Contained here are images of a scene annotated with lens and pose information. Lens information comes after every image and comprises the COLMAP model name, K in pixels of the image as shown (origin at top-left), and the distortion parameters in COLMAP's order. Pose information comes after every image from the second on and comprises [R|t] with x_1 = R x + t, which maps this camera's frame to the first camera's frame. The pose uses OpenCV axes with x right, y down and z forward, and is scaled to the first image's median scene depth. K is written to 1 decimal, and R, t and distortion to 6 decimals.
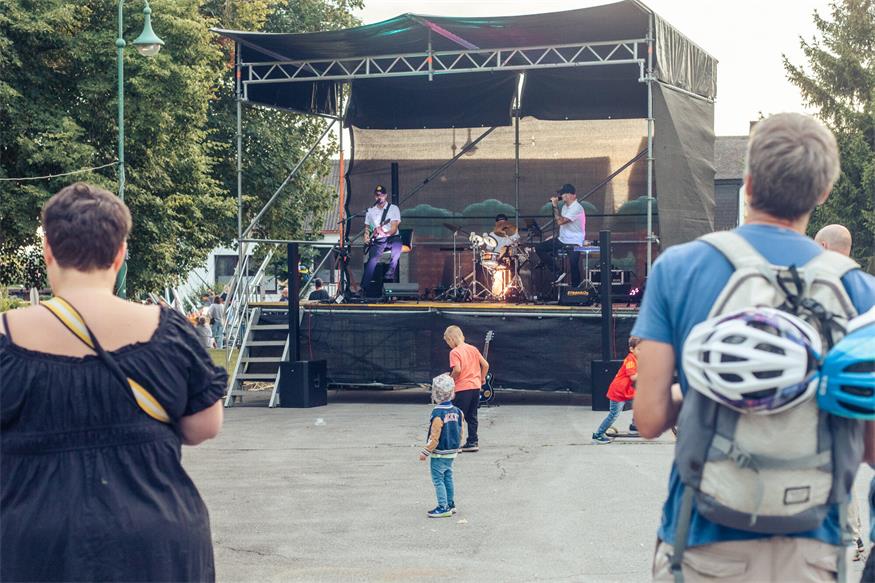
lens RADIAL K [[1743.0, 0, 437.5], [0, 1743.0, 291.5], [0, 0, 1]] dist [-0.015958, -0.345353]
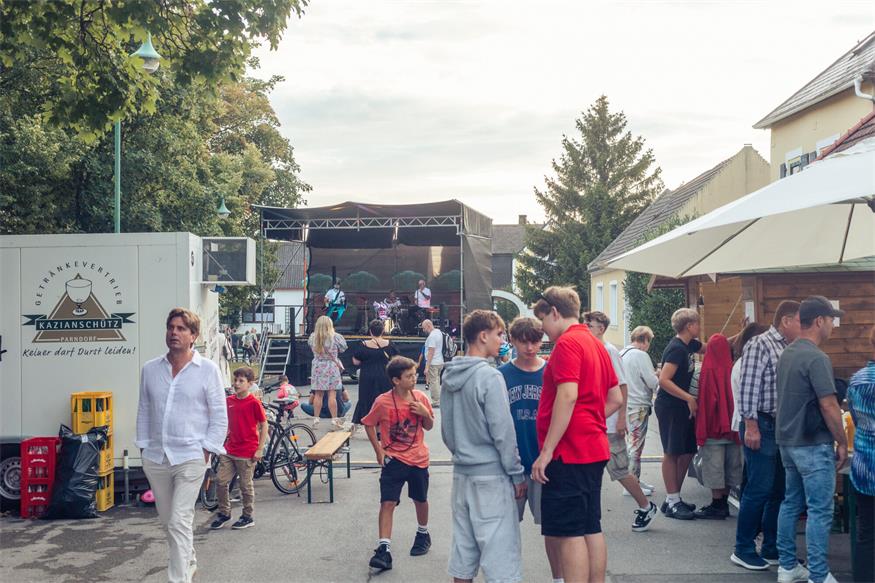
lens RADIAL K [[1743.0, 0, 437.5], [0, 1743.0, 291.5], [0, 0, 1]] dist [-0.015958, -0.345353]
pose [[0.993005, -0.002657, 0.118043, -0.149973], [0.004526, 0.999869, -0.015571, -0.013327], [-0.117986, 0.015996, 0.992886, -1.053813]]
